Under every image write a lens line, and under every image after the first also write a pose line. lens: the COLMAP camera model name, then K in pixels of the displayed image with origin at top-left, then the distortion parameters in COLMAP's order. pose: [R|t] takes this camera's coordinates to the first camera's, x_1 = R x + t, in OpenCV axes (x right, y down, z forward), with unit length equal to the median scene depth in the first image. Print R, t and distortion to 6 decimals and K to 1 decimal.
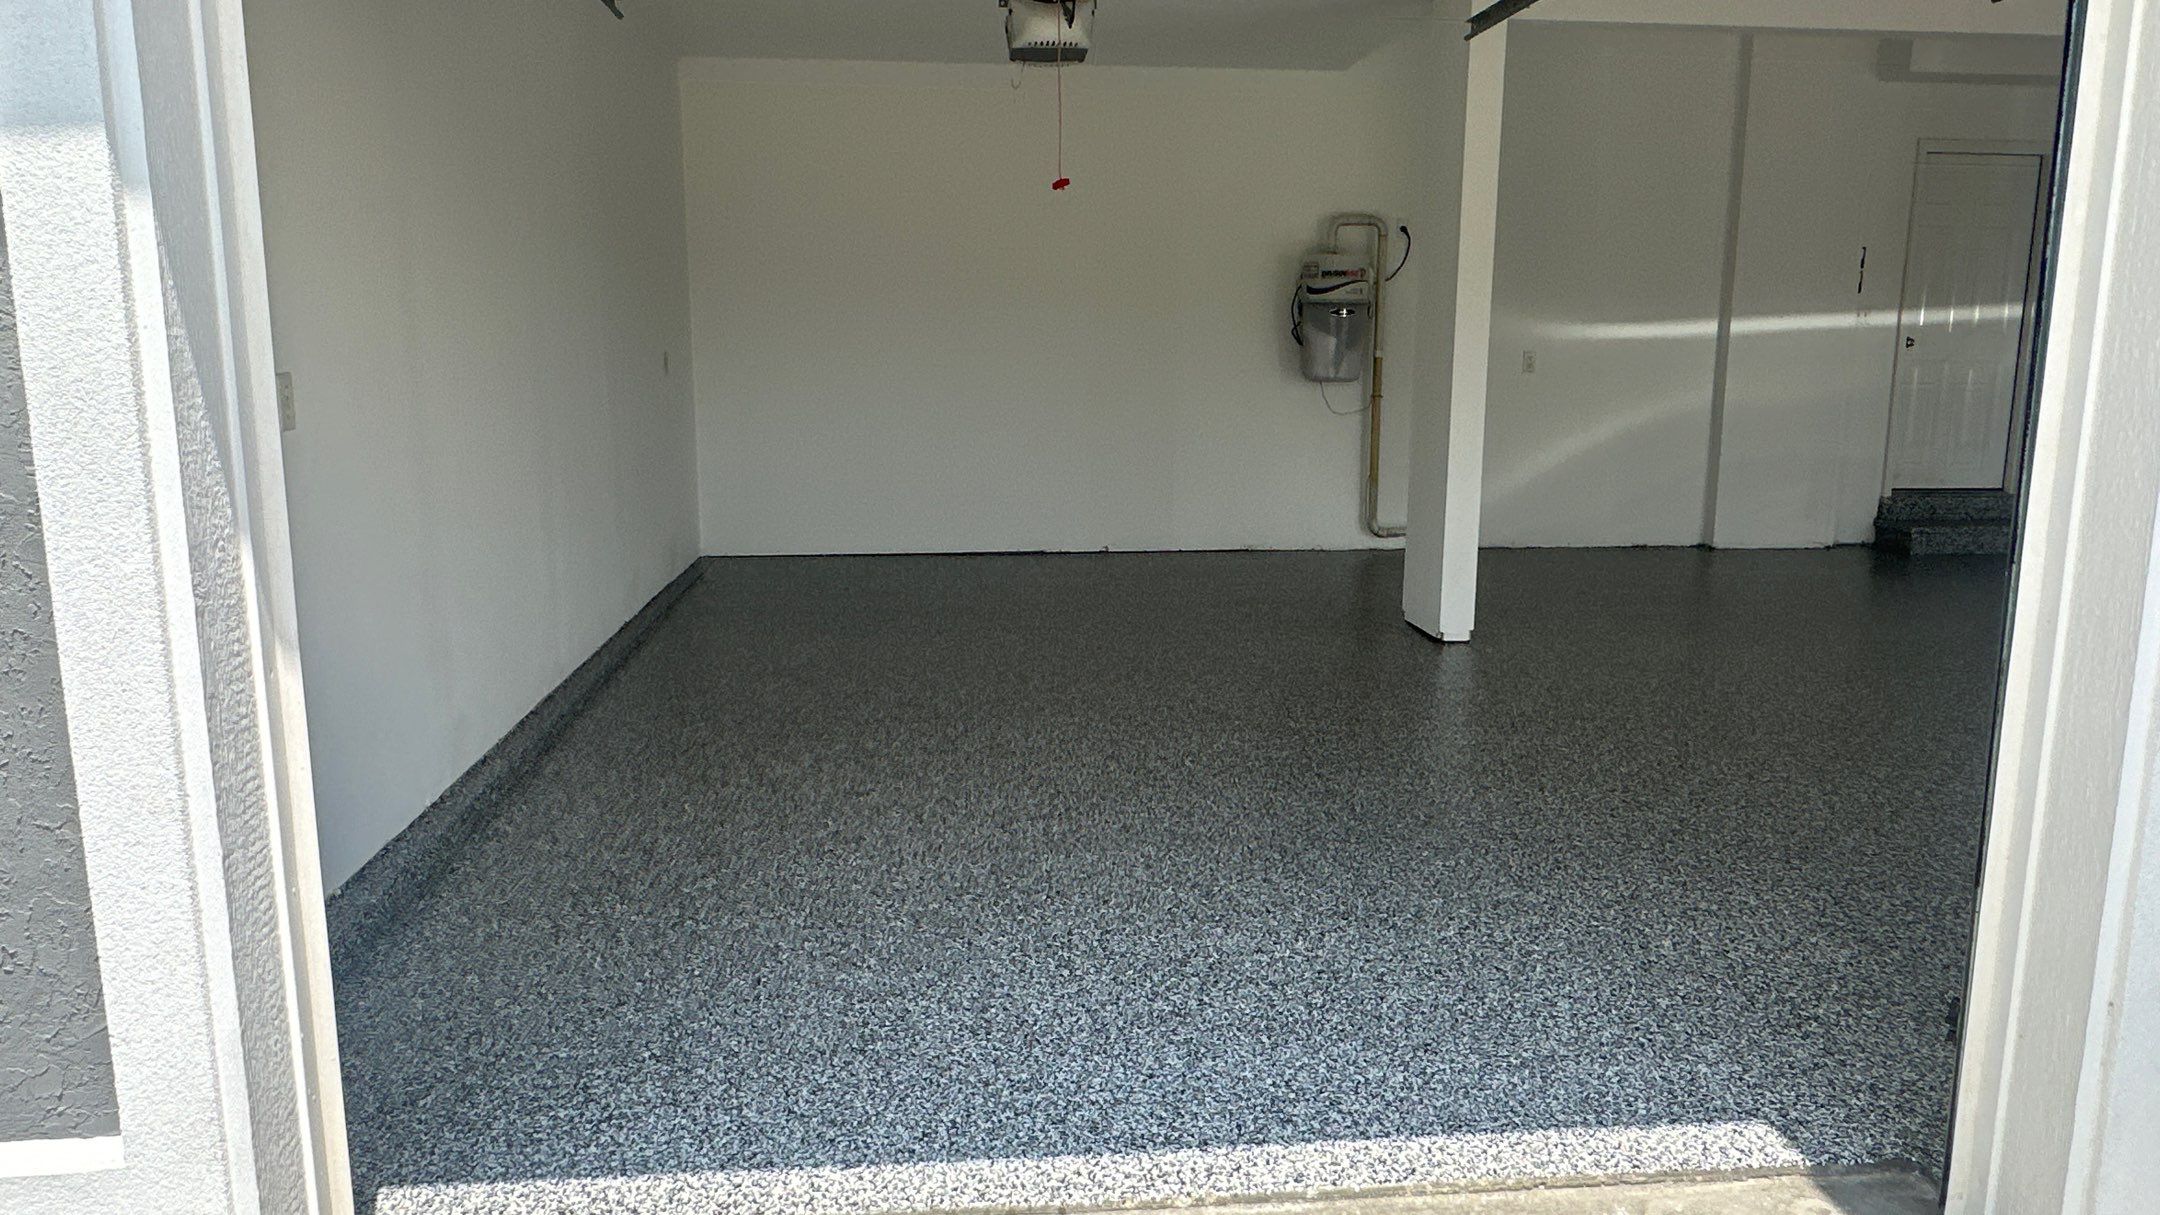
lens RADIAL K [[1475.5, 0, 1083.7], [0, 1475.5, 614.3], [0, 0, 1]] dist [-0.003797, -0.001297]
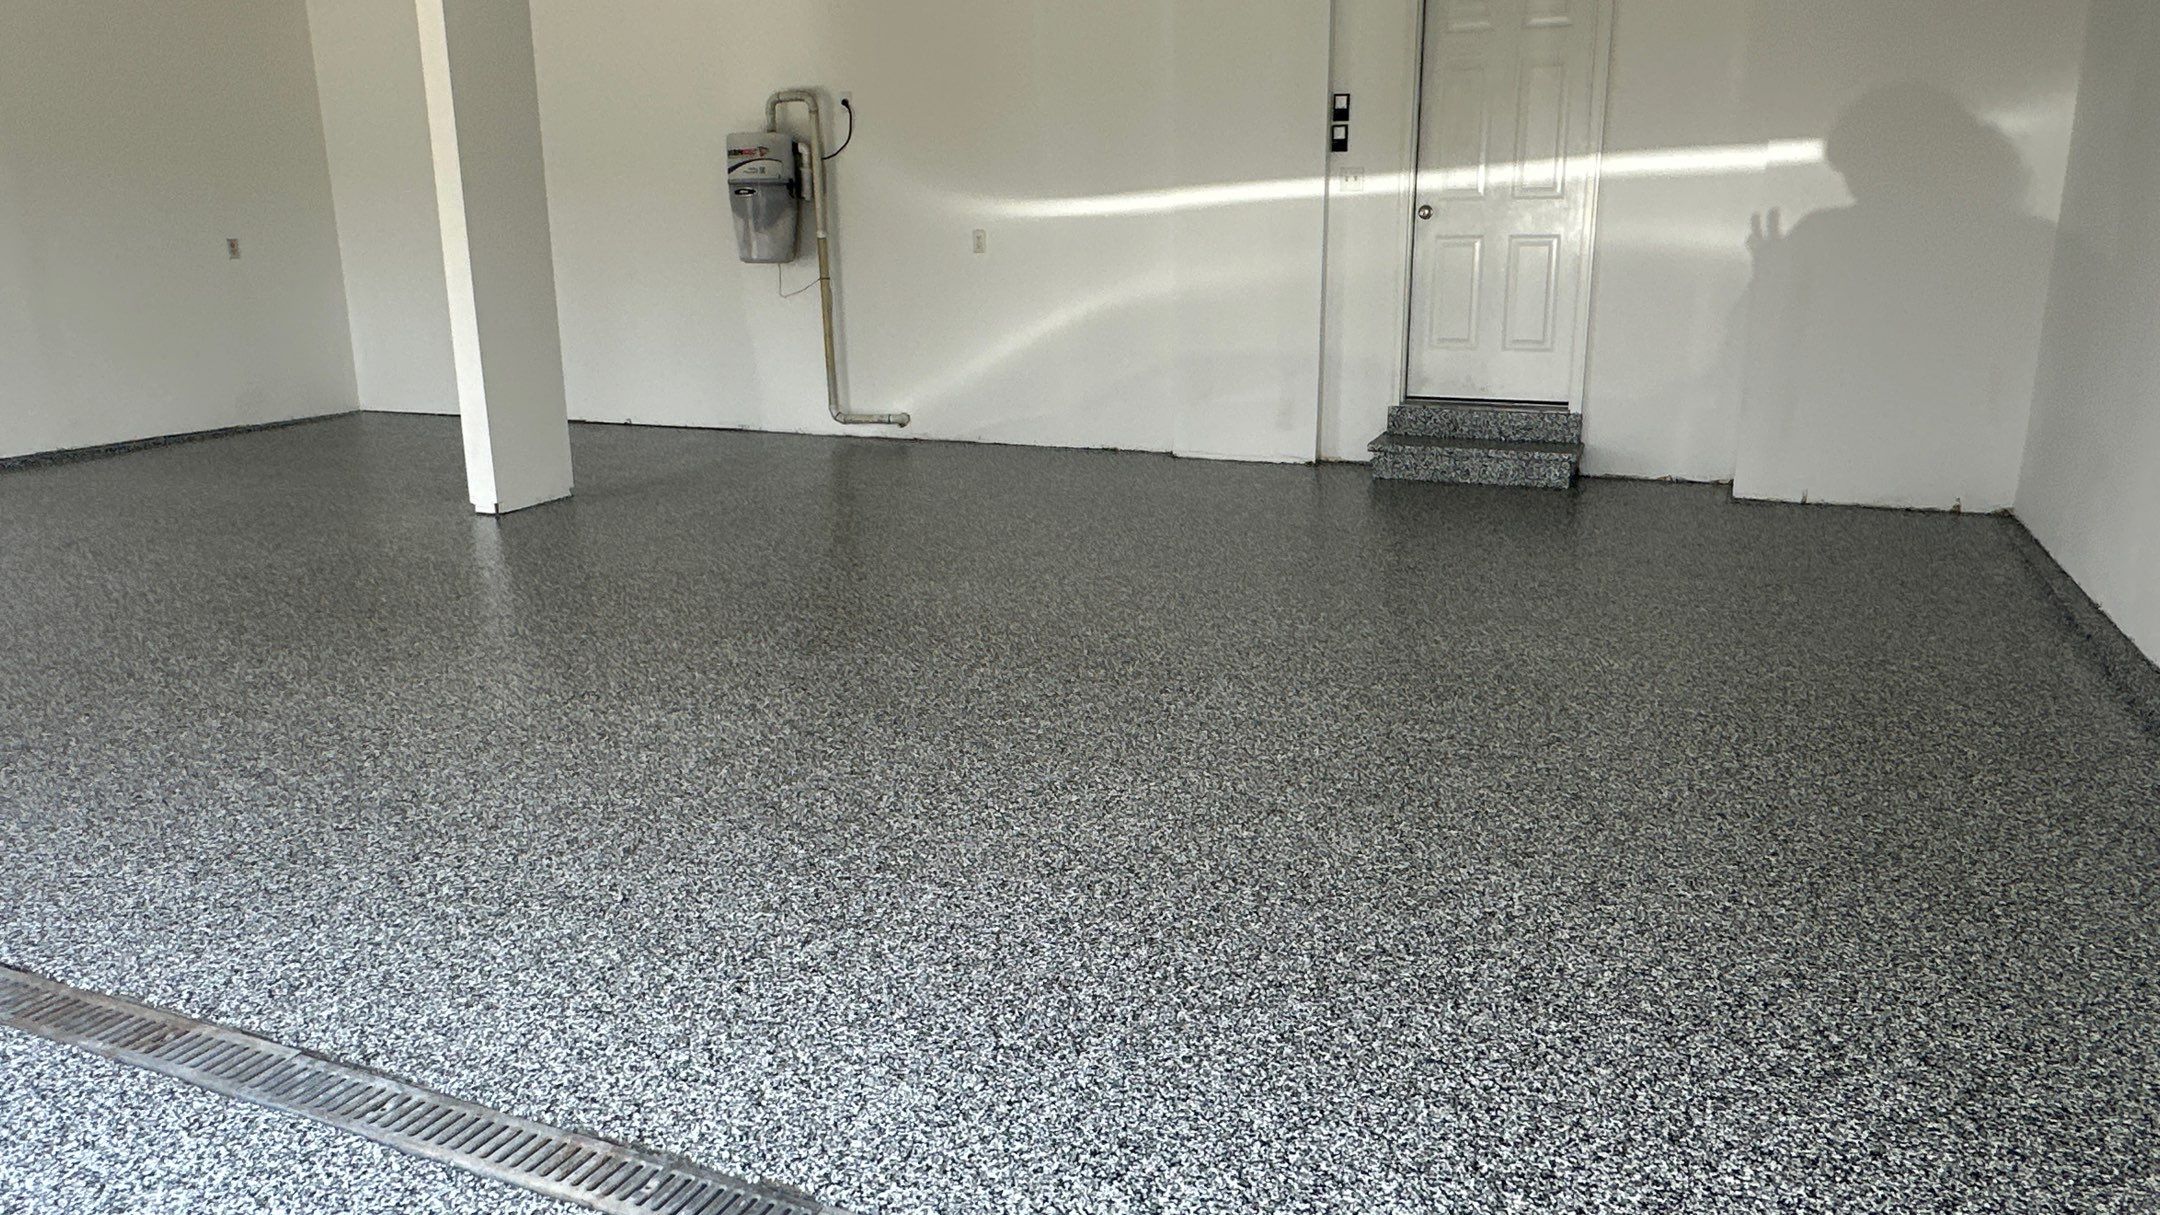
lens RADIAL K [[1475.5, 0, 1083.7], [0, 1475.5, 614.3], [0, 0, 1]] dist [-0.003797, -0.001297]
pose [[0.875853, 0.110638, -0.469723, 0.836329], [-0.076521, 0.992890, 0.091181, -0.028445], [0.476472, -0.043917, 0.878092, 0.211494]]
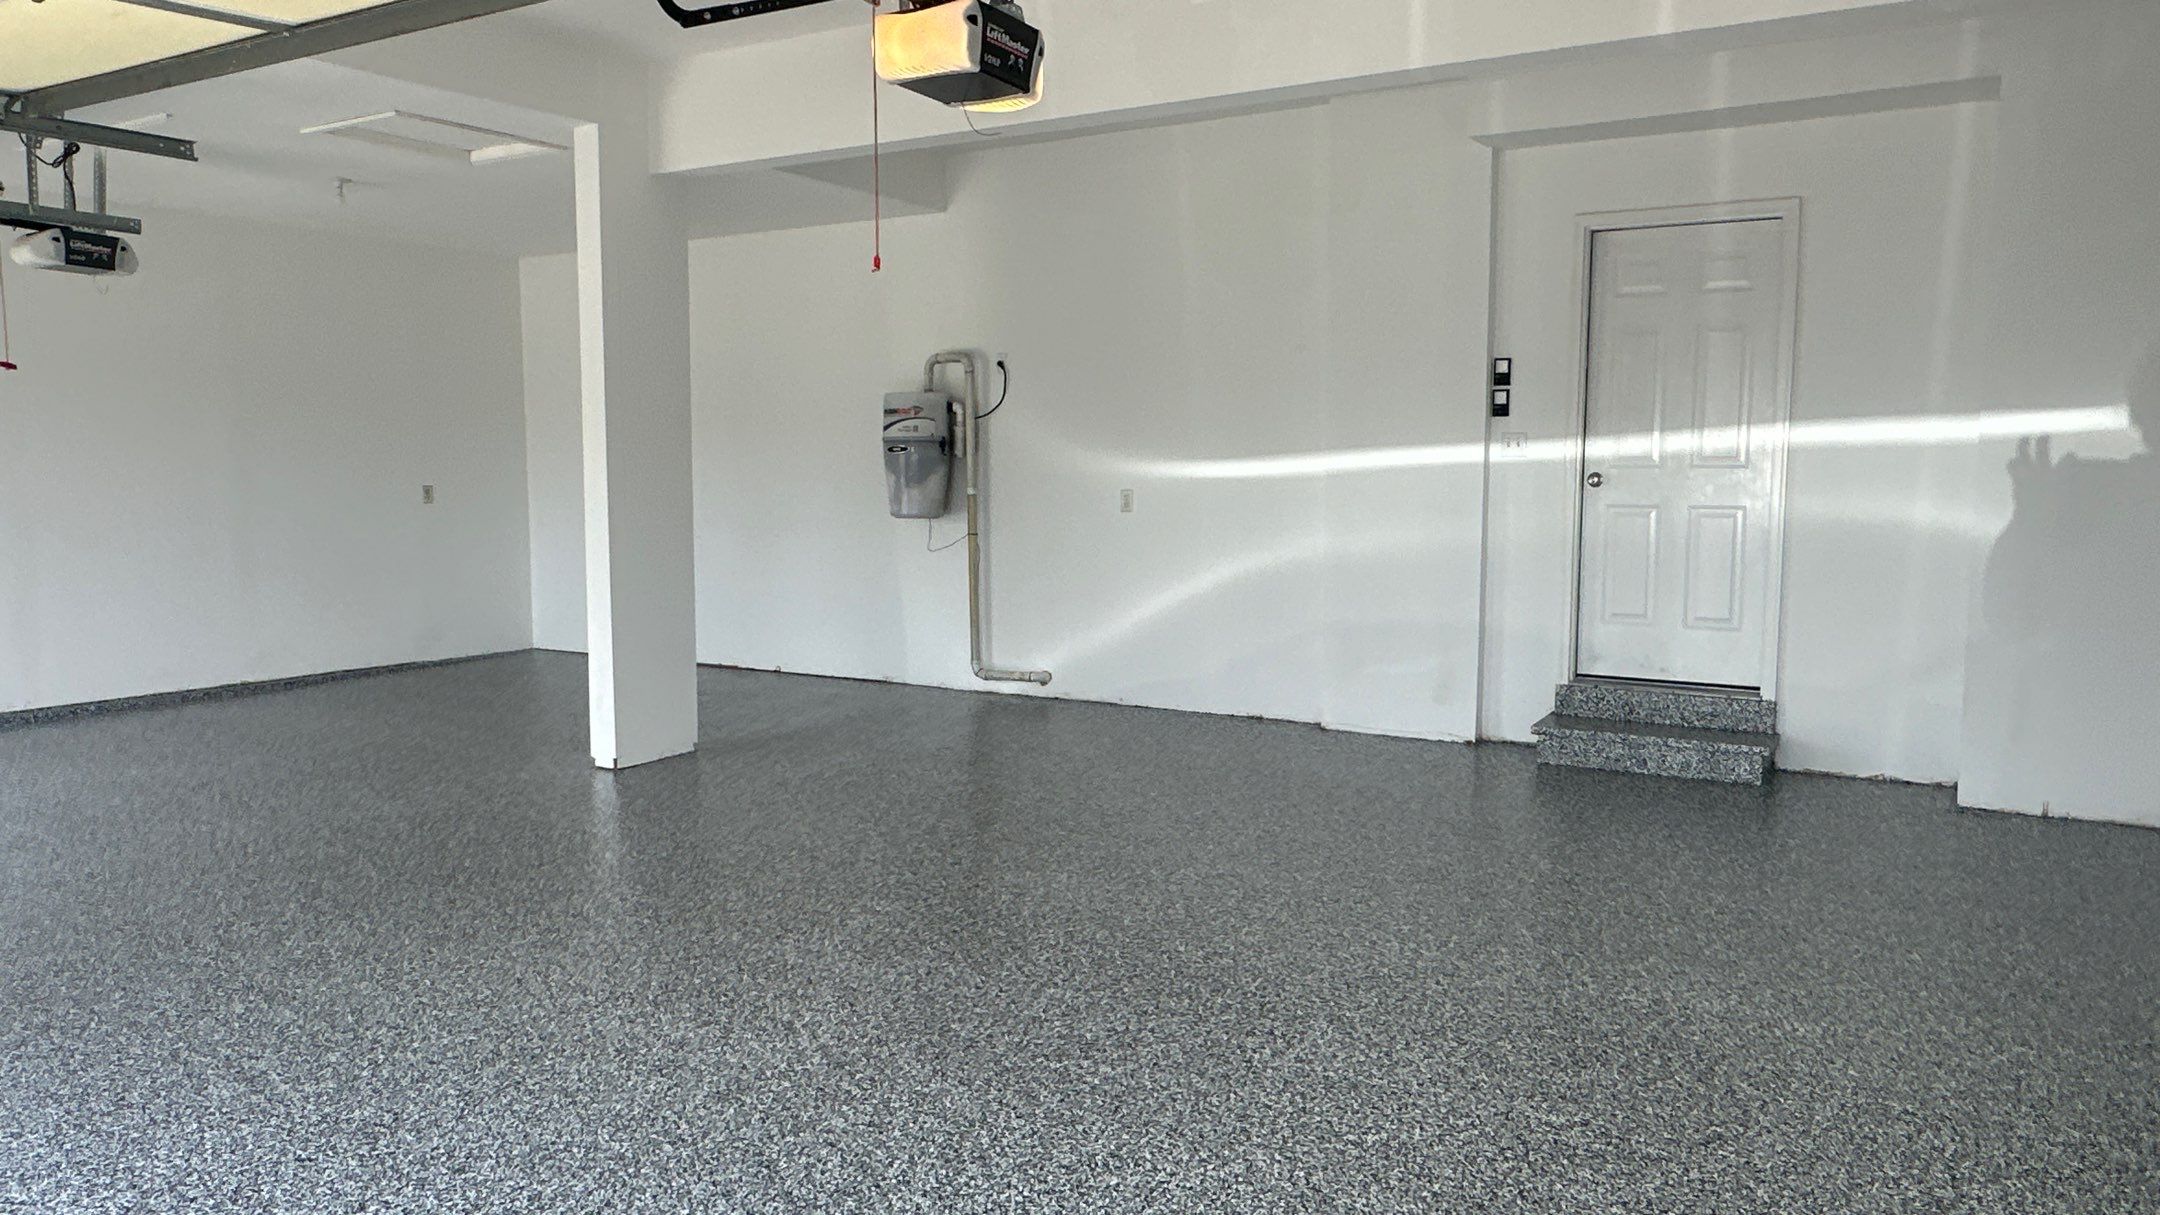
lens RADIAL K [[1475.5, 0, 1083.7], [0, 1475.5, 614.3], [0, 0, 1]] dist [-0.003797, -0.001297]
pose [[0.801863, 0.056663, -0.594815, 0.839832], [-0.108891, 0.992681, -0.052230, -0.052437], [0.587501, 0.106652, 0.802164, 0.269526]]
